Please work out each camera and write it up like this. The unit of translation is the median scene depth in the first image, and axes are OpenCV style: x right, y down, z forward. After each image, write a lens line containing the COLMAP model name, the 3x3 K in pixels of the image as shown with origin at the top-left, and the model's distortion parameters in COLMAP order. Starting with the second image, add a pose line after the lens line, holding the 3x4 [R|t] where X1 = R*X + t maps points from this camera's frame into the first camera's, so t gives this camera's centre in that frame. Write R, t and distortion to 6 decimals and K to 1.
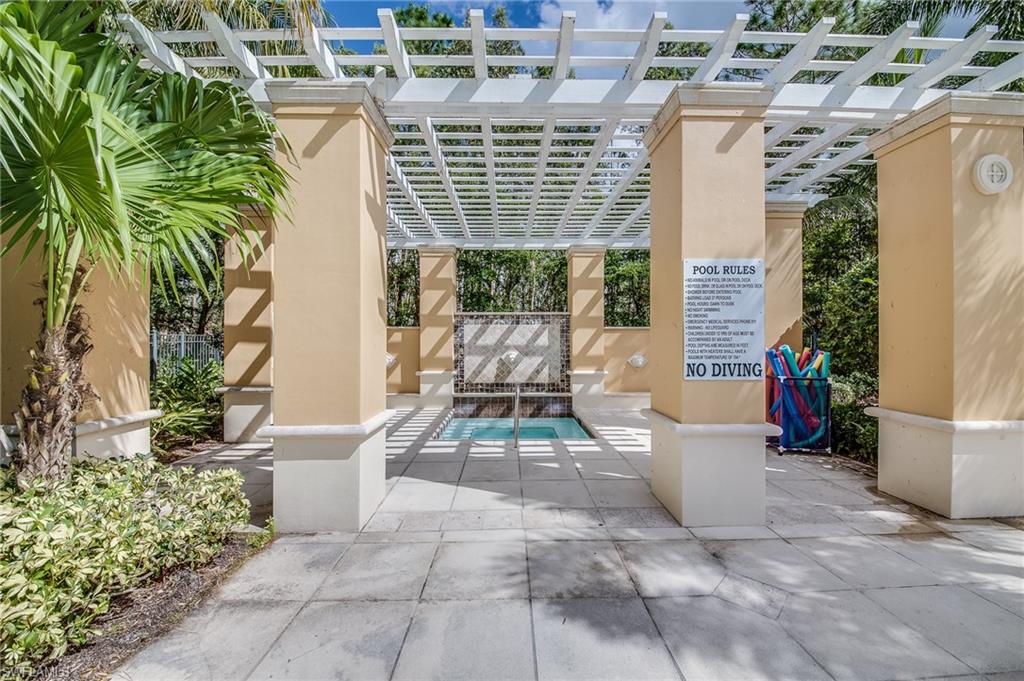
lens RADIAL K [[387.1, 0, 515.3], [0, 387.1, 339.7], [0, 0, 1]] dist [-0.004951, -0.000495]
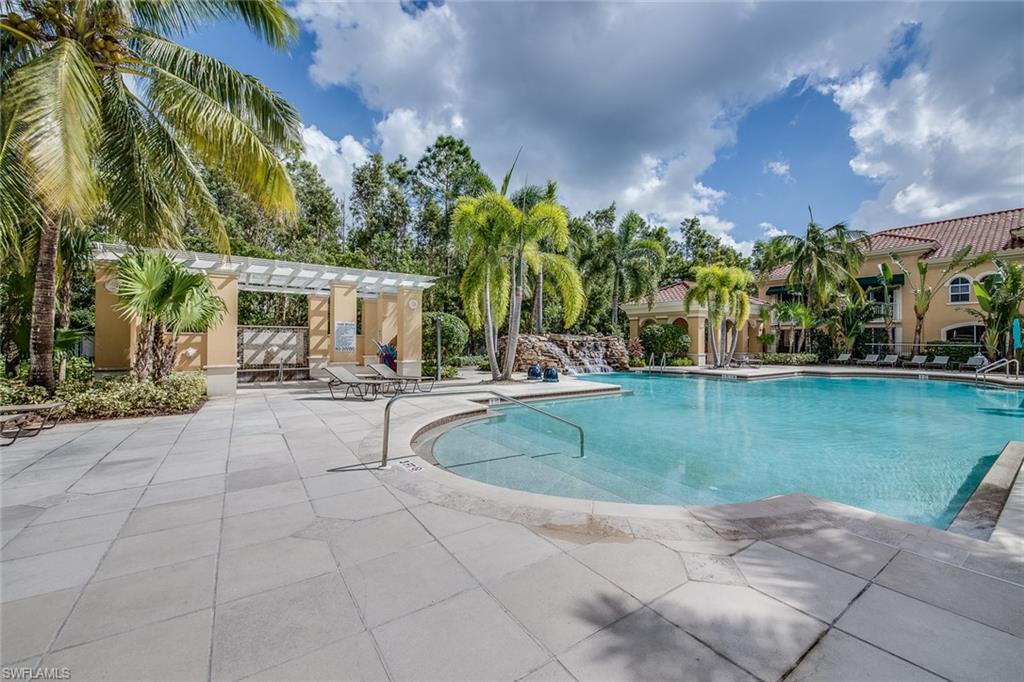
lens RADIAL K [[387.1, 0, 504.3], [0, 387.1, 343.7], [0, 0, 1]] dist [-0.004951, -0.000495]
pose [[0.836625, 0.008392, 0.547711, -0.102615], [-0.011877, 0.999925, 0.002821, -0.004805], [-0.547647, -0.008865, 0.836663, -1.181822]]
